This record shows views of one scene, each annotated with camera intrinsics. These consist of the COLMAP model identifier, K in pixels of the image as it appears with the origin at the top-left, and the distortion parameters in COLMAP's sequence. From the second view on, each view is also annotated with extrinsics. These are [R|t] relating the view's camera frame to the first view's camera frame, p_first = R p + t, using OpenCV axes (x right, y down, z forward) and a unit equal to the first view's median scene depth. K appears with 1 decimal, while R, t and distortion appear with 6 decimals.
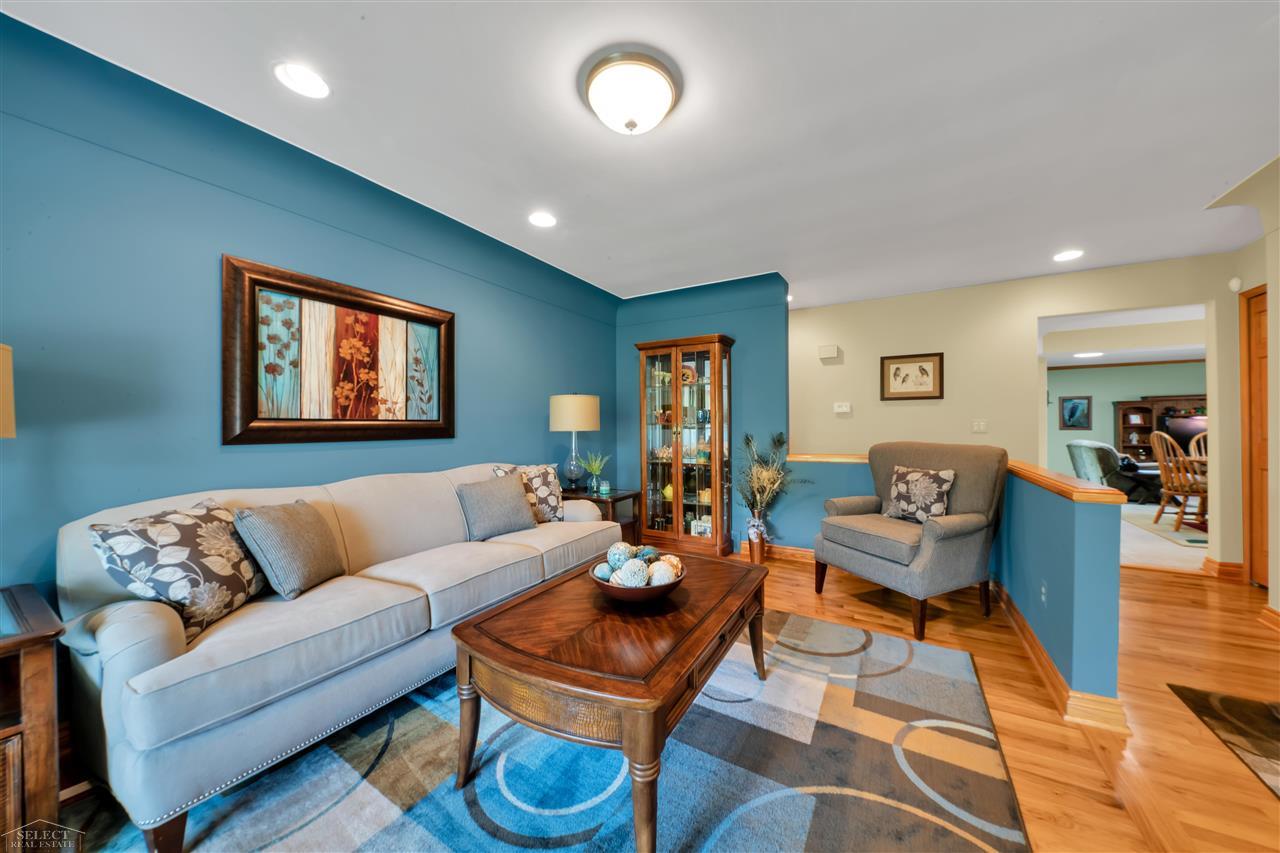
lens RADIAL K [[441.4, 0, 633.8], [0, 441.4, 433.6], [0, 0, 1]] dist [-0.002680, -0.003540]
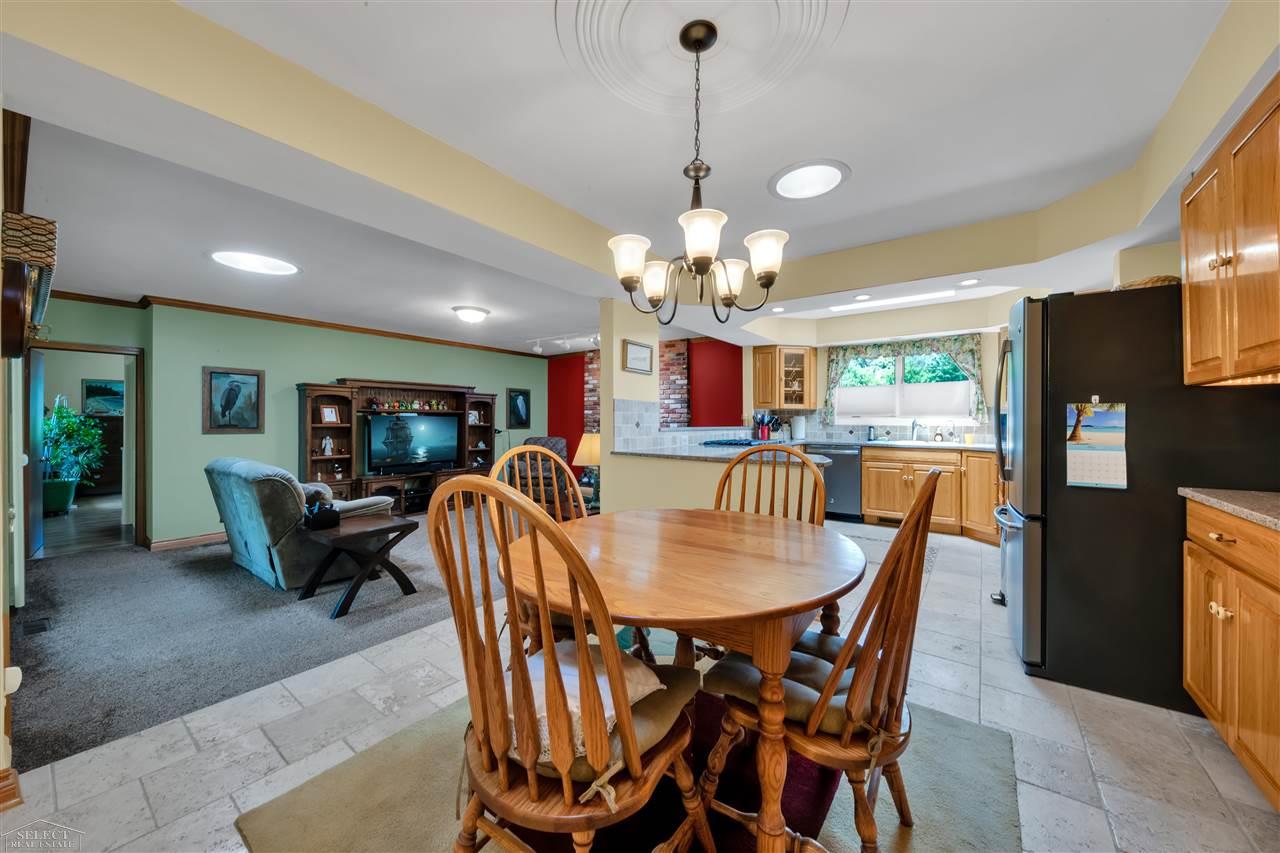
lens RADIAL K [[441.4, 0, 640.3], [0, 441.4, 421.7], [0, 0, 1]] dist [-0.002680, -0.003540]
pose [[0.100422, 0.002925, 0.994941, 0.583723], [0.003128, 0.999990, -0.003256, -0.020597], [-0.994940, 0.003439, 0.100412, 0.510430]]
